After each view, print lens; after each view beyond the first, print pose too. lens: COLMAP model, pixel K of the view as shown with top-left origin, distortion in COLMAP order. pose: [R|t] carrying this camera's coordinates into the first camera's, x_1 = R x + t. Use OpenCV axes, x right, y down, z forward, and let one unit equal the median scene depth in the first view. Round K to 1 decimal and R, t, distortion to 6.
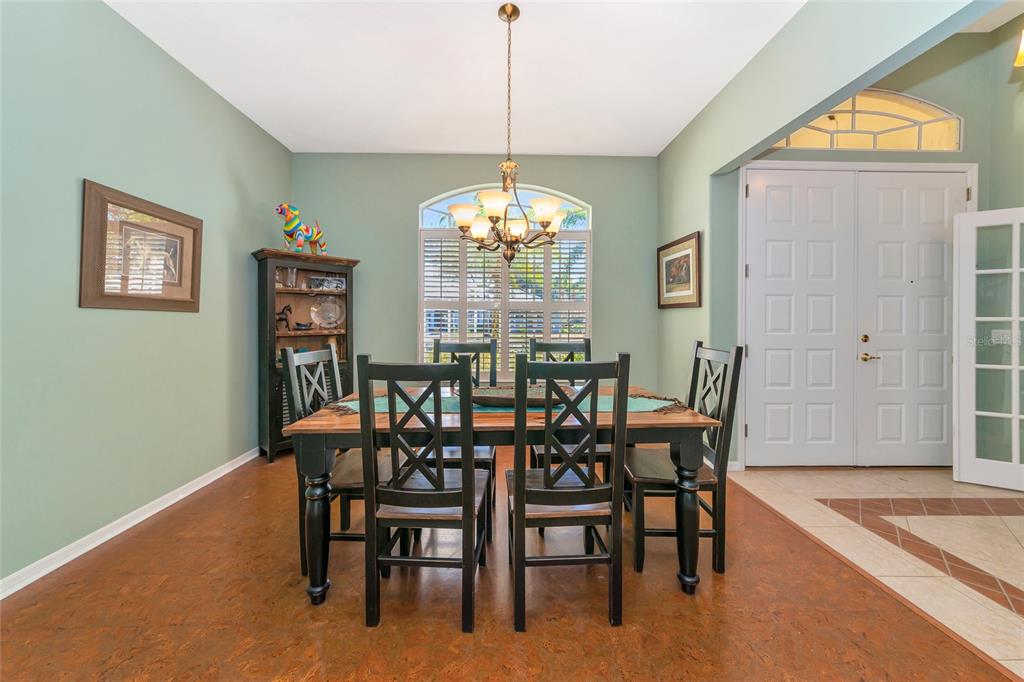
lens RADIAL K [[366.5, 0, 509.1], [0, 366.5, 318.2], [0, 0, 1]] dist [-0.001070, -0.000444]
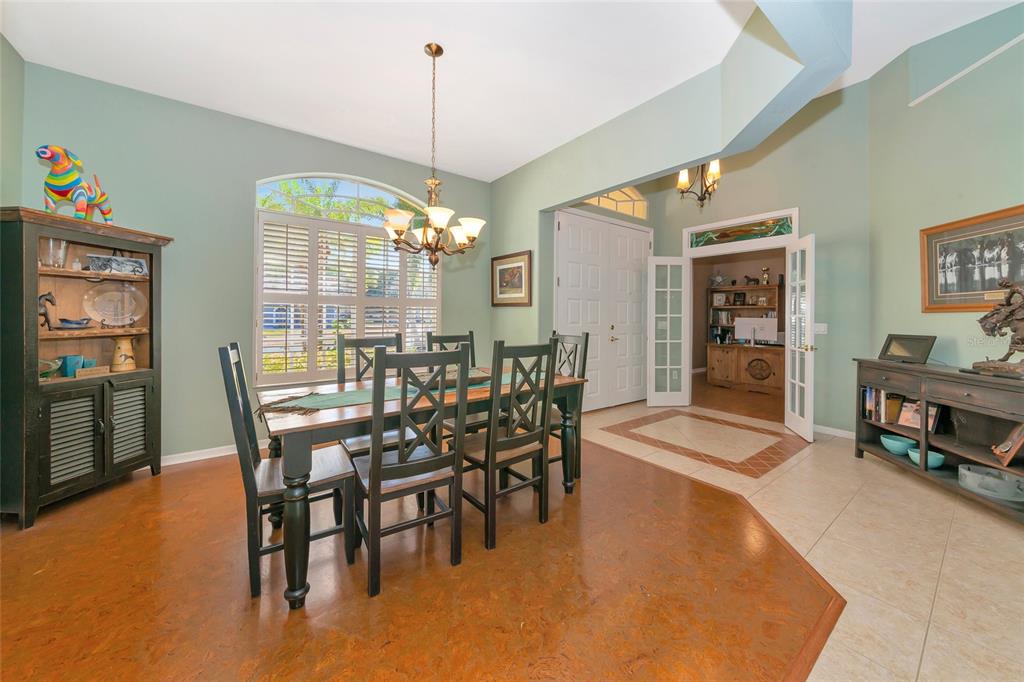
lens RADIAL K [[366.5, 0, 509.8], [0, 366.5, 312.8], [0, 0, 1]] dist [-0.001070, -0.000444]
pose [[0.815599, 0.006222, 0.578585, -0.326433], [-0.006025, 0.999979, -0.002260, -0.002579], [-0.578587, -0.001642, 0.815619, -0.060049]]
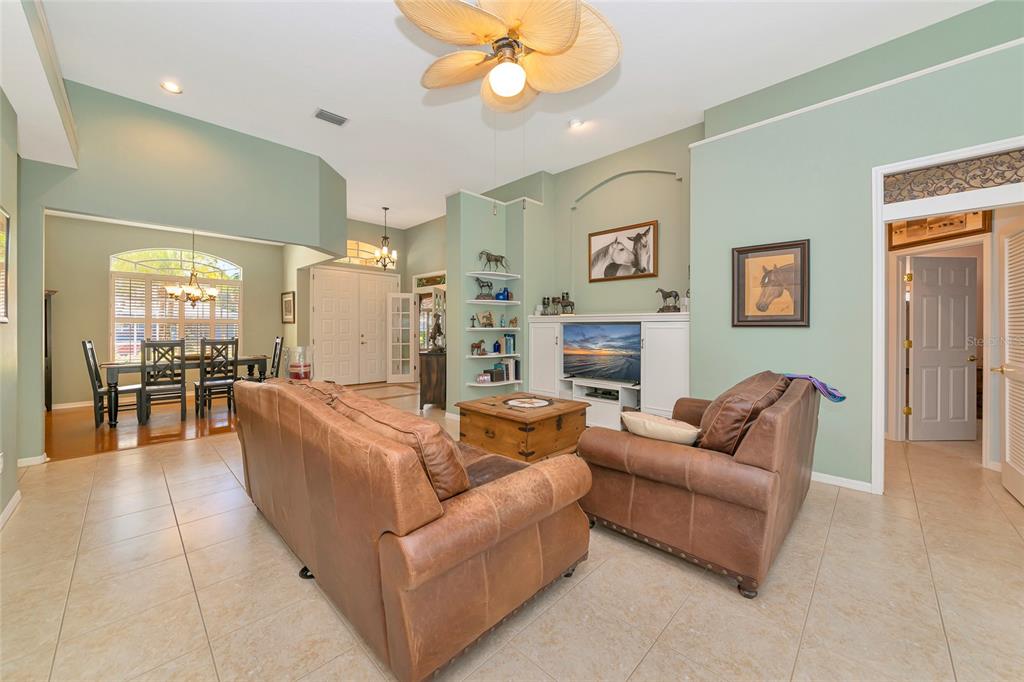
lens RADIAL K [[377.2, 0, 516.8], [0, 377.2, 335.2], [0, 0, 1]] dist [-0.017422, -0.000827]
pose [[0.706296, -0.012231, 0.707811, -0.168600], [-0.002471, 0.999802, 0.019742, -0.007092], [-0.707912, -0.015693, 0.706126, -1.692169]]
